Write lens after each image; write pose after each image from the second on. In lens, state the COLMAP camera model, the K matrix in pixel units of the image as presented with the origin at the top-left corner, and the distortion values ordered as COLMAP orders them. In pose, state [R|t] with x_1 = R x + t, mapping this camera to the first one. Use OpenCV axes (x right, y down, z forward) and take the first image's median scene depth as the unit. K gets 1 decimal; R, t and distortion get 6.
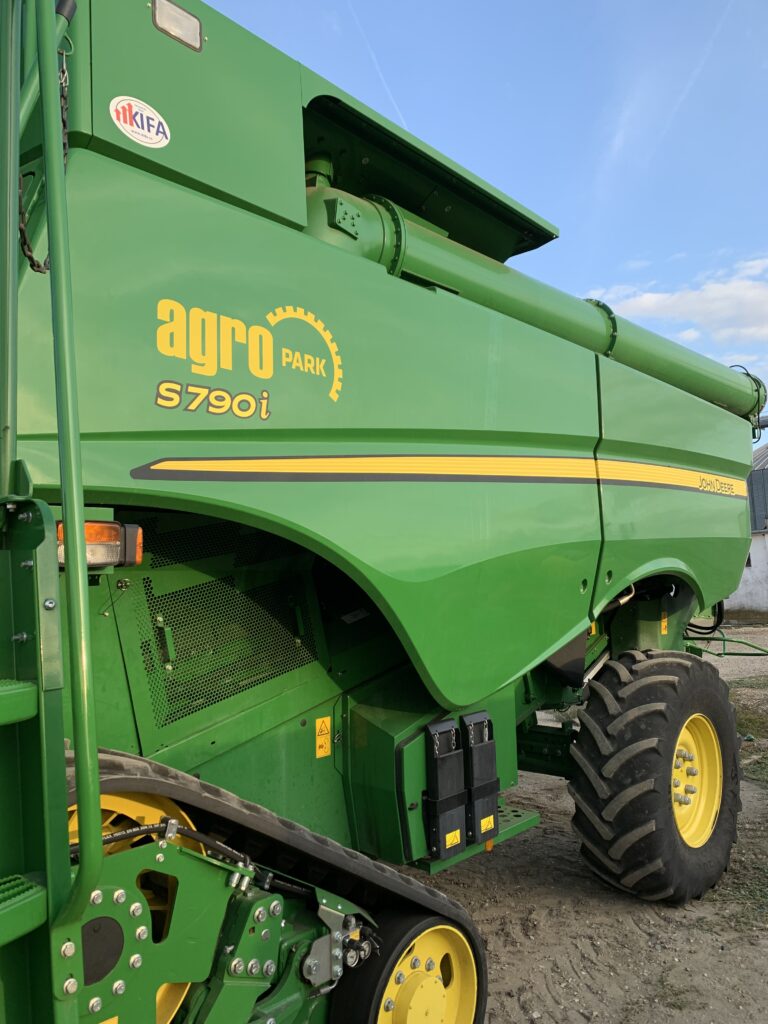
lens RADIAL K [[761.8, 0, 384.0], [0, 761.8, 512.0], [0, 0, 1]] dist [0.002649, -0.010994]
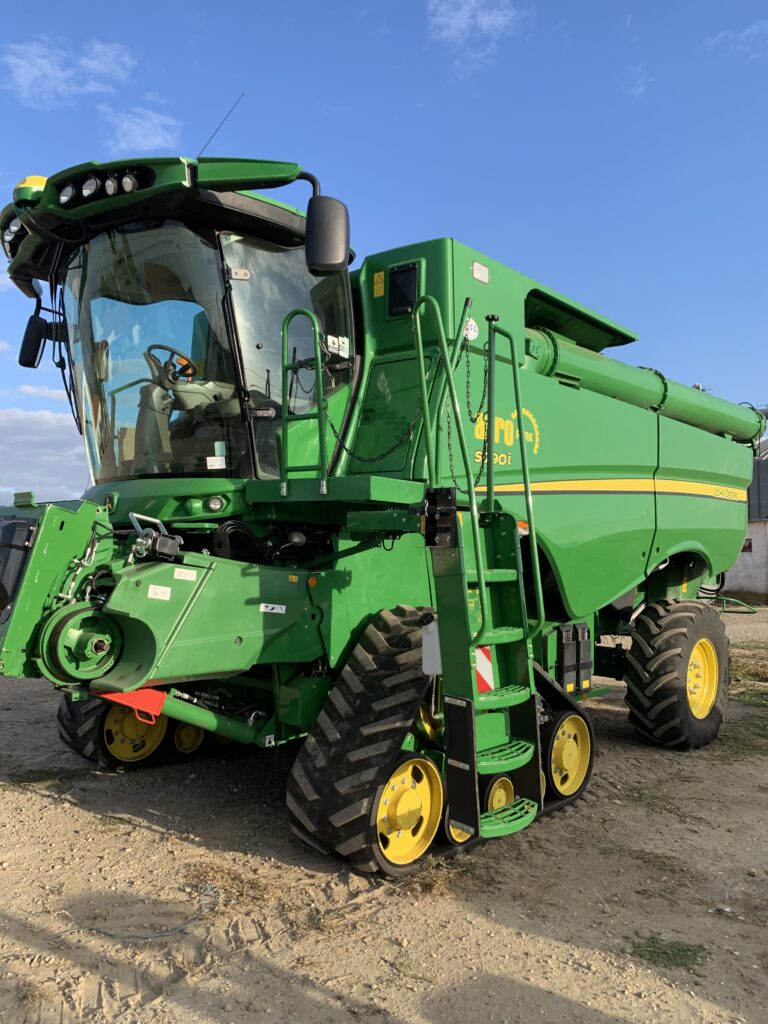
lens RADIAL K [[748.5, 0, 384.0], [0, 748.5, 512.0], [0, 0, 1]] dist [0.004981, -0.038158]
pose [[0.998753, 0.048281, -0.012720, -0.443342], [-0.047720, 0.998009, 0.041244, -0.059781], [0.014686, -0.040585, 0.999068, -0.990803]]
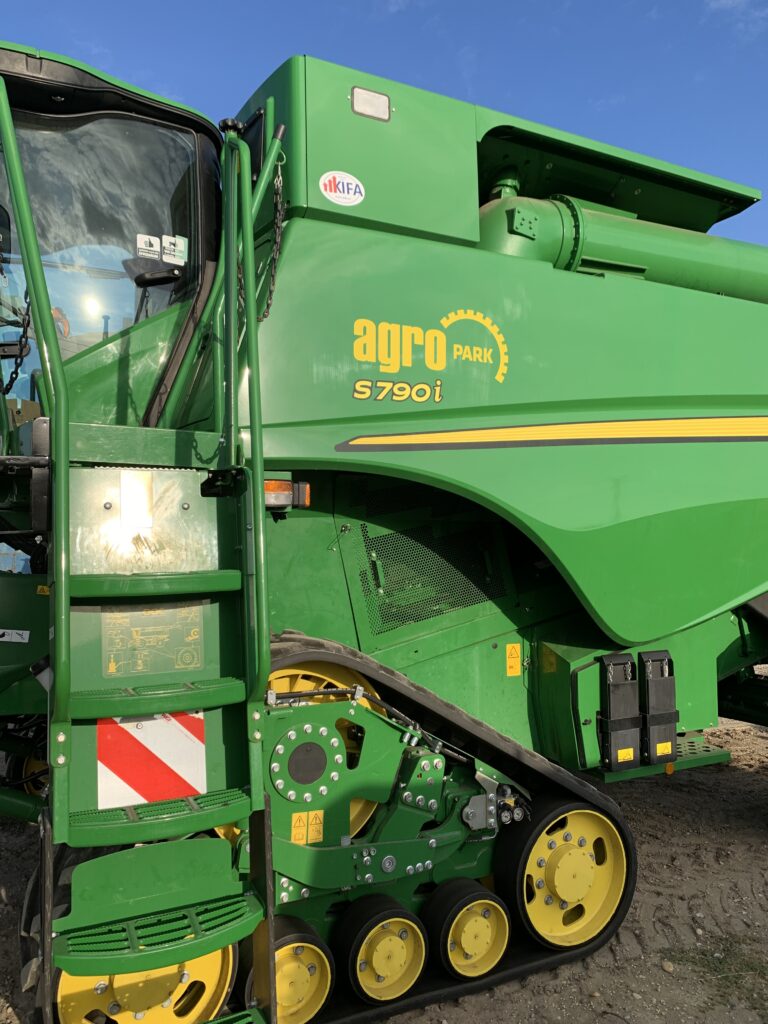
lens RADIAL K [[748.5, 0, 384.0], [0, 748.5, 512.0], [0, 0, 1]] dist [0.004981, -0.038158]
pose [[0.928212, -0.001530, -0.372050, 0.215903], [0.018647, 0.998926, 0.042414, 0.008689], [0.371585, -0.046306, 0.927243, -0.209070]]
